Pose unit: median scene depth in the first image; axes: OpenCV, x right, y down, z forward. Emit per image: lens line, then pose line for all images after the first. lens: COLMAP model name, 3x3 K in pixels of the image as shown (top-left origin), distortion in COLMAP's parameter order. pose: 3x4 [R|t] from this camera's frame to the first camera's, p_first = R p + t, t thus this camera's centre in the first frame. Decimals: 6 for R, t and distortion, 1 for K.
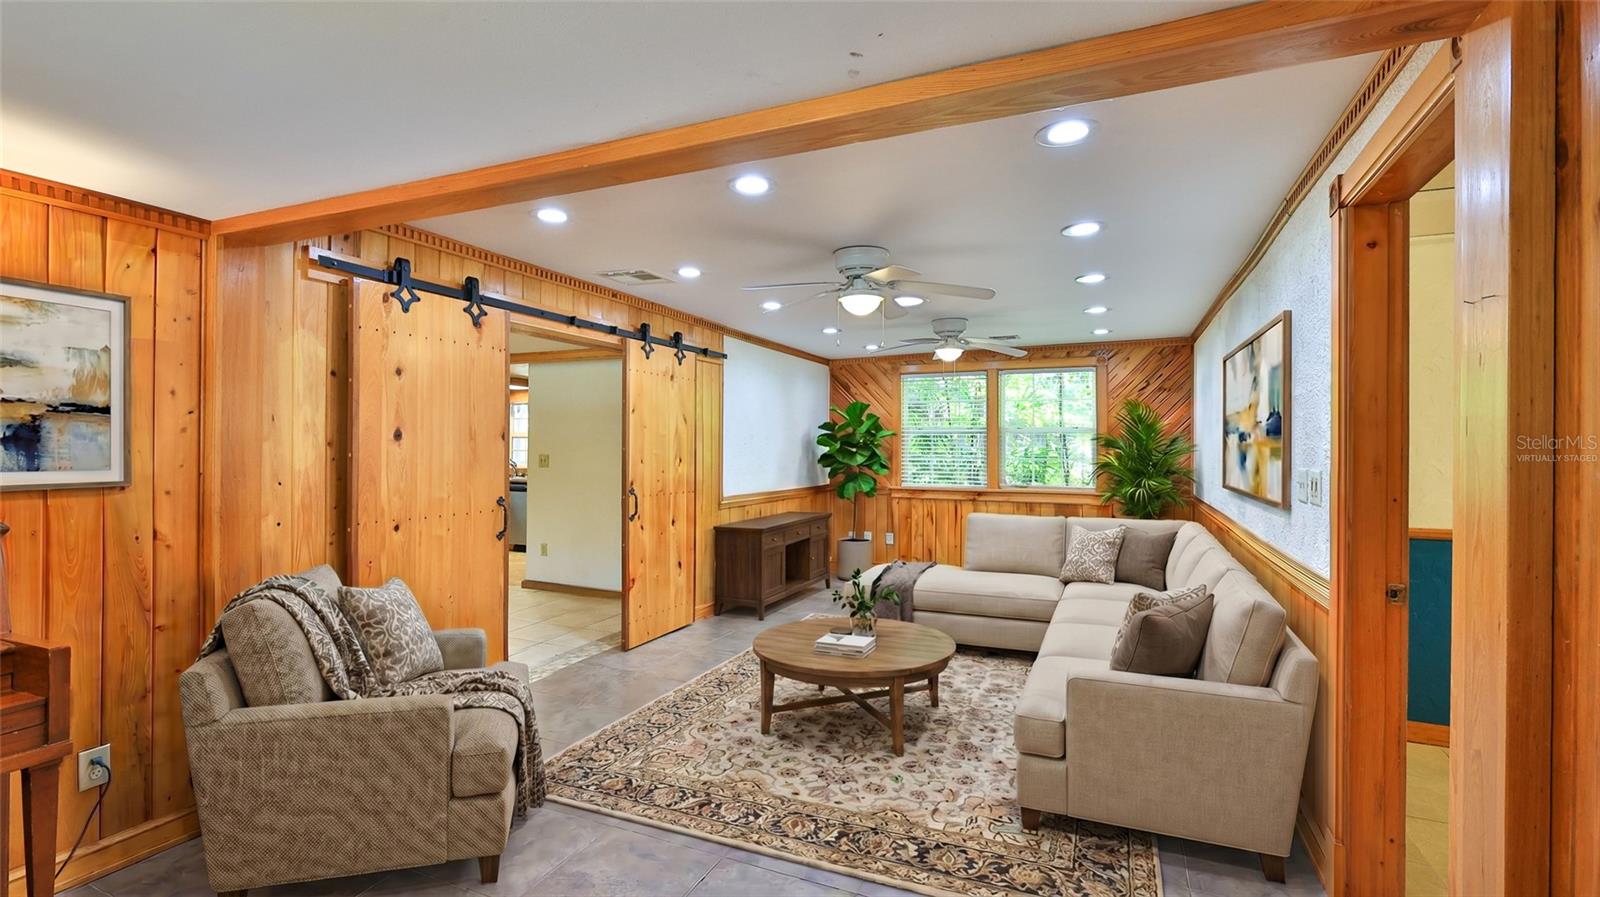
lens RADIAL K [[712.5, 0, 796.2], [0, 712.5, 444.6], [0, 0, 1]] dist [-0.001914, 0.001494]
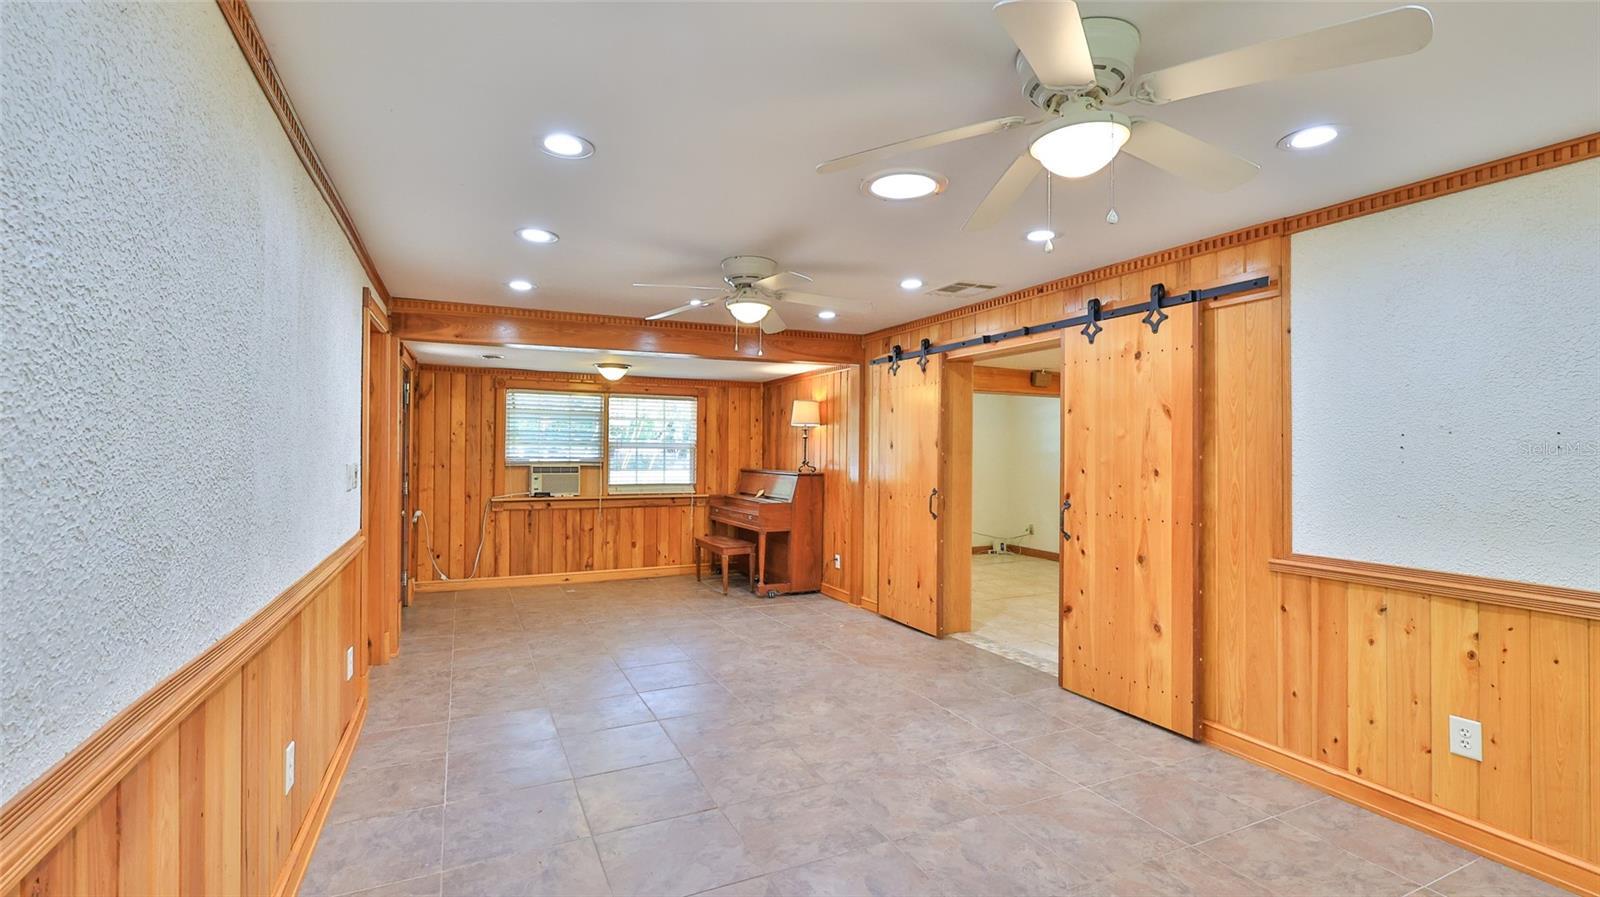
lens RADIAL K [[712.5, 0, 811.3], [0, 712.5, 449.0], [0, 0, 1]] dist [-0.001914, 0.001494]
pose [[-0.634827, -0.010716, -0.772580, 1.535009], [-0.007616, 0.999942, -0.007611, 0.017235], [0.772616, 0.001052, -0.634872, 3.188734]]
